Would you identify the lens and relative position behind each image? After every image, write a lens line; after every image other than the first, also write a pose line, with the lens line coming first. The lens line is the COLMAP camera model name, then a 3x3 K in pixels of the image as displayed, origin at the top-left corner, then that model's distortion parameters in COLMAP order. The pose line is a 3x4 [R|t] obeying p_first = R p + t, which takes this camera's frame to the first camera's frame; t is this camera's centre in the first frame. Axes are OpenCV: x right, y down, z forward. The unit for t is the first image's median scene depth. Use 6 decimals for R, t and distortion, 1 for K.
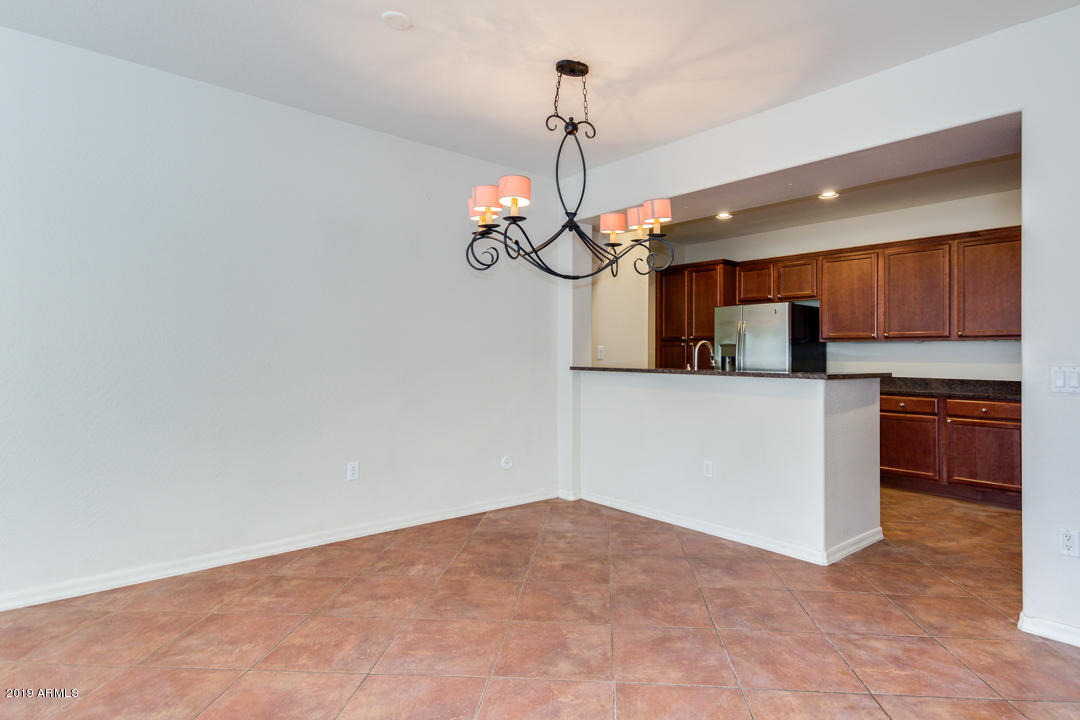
lens RADIAL K [[590.5, 0, 582.8], [0, 590.5, 338.6], [0, 0, 1]] dist [0.022623, -0.002318]
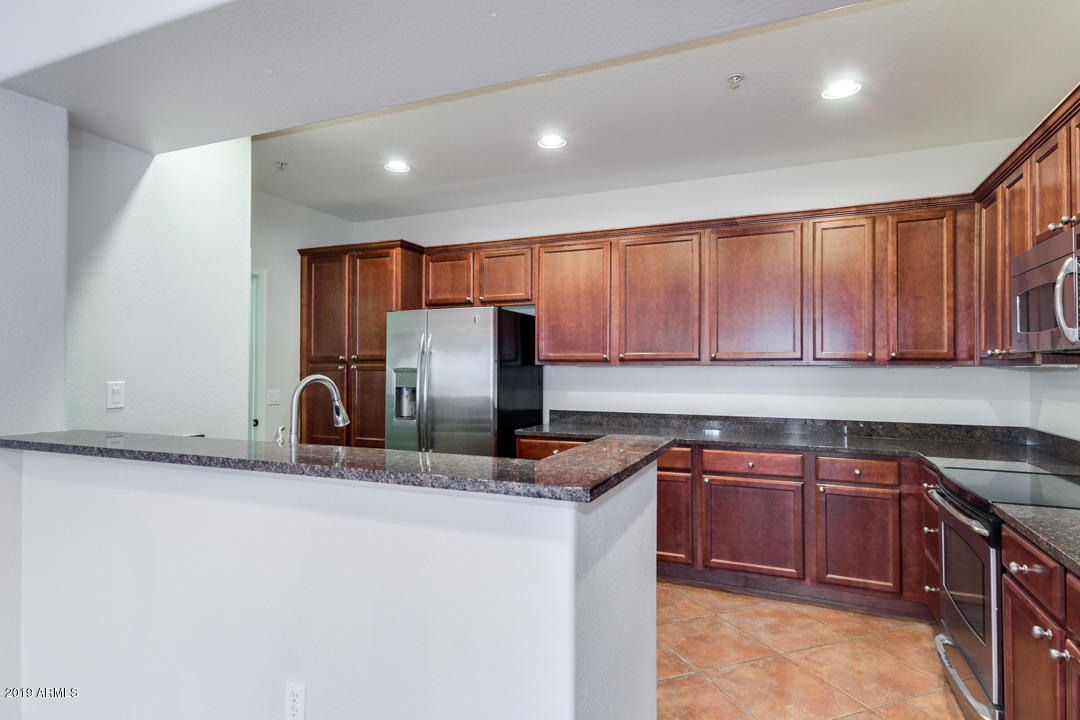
lens RADIAL K [[581.1, 0, 539.8], [0, 581.1, 350.8], [0, 0, 1]] dist [0.027816, -0.008544]
pose [[0.917191, 0.004734, 0.398419, 0.152556], [-0.005138, 0.999987, -0.000054, -0.013320], [-0.398414, -0.001998, 0.917203, 0.429544]]
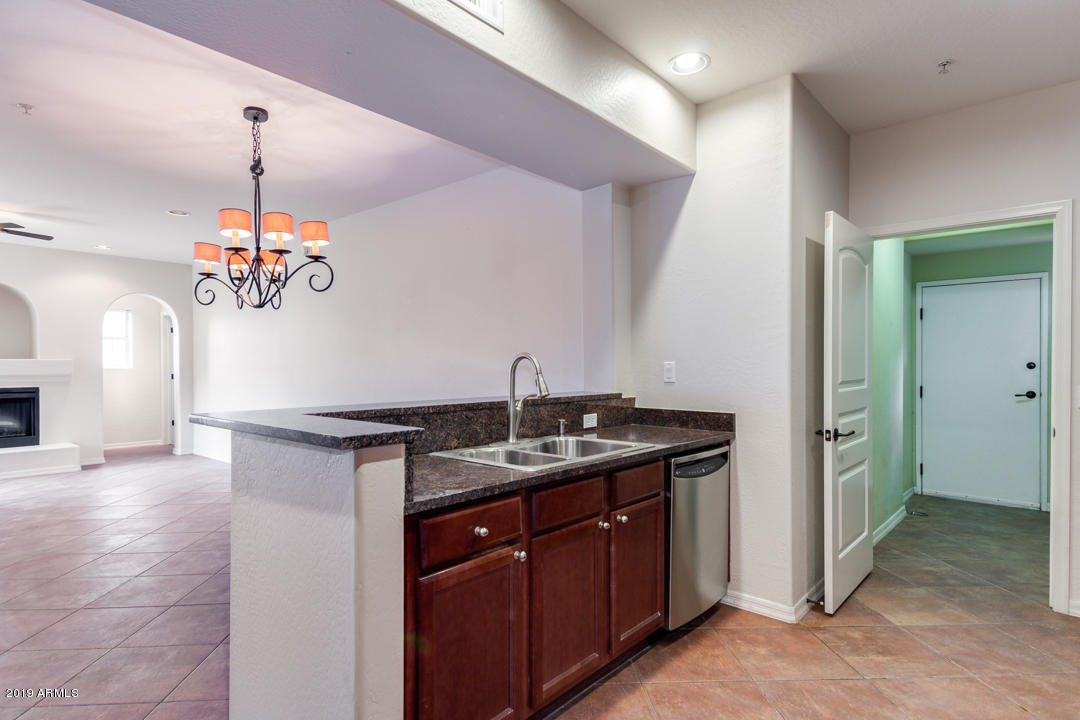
lens RADIAL K [[581.1, 0, 530.1], [0, 581.1, 360.6], [0, 0, 1]] dist [0.027816, -0.008544]
pose [[0.106210, -0.016094, -0.994213, 0.669127], [0.028022, 0.999520, -0.013186, 0.016677], [0.993949, -0.026459, 0.106611, 0.800150]]
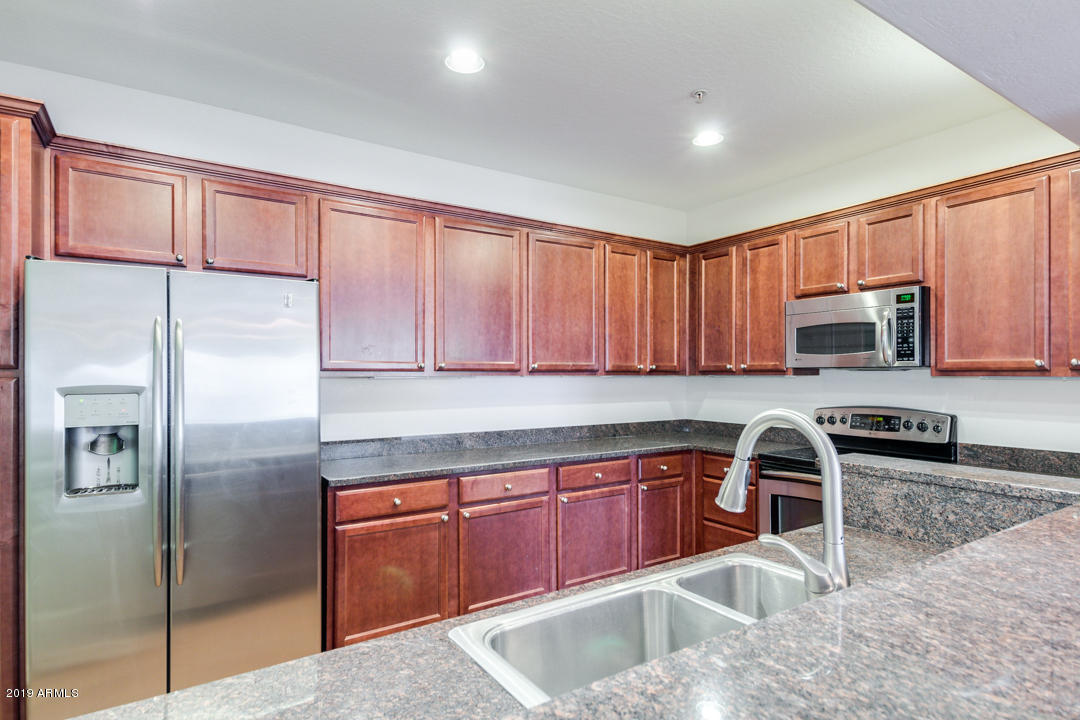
lens RADIAL K [[581.1, 0, 527.8], [0, 581.1, 371.9], [0, 0, 1]] dist [0.027816, -0.008544]
pose [[0.170736, -0.005502, 0.985302, -0.026044], [-0.023920, 0.999667, 0.009727, -0.008232], [-0.985026, -0.025230, 0.170547, 0.899860]]
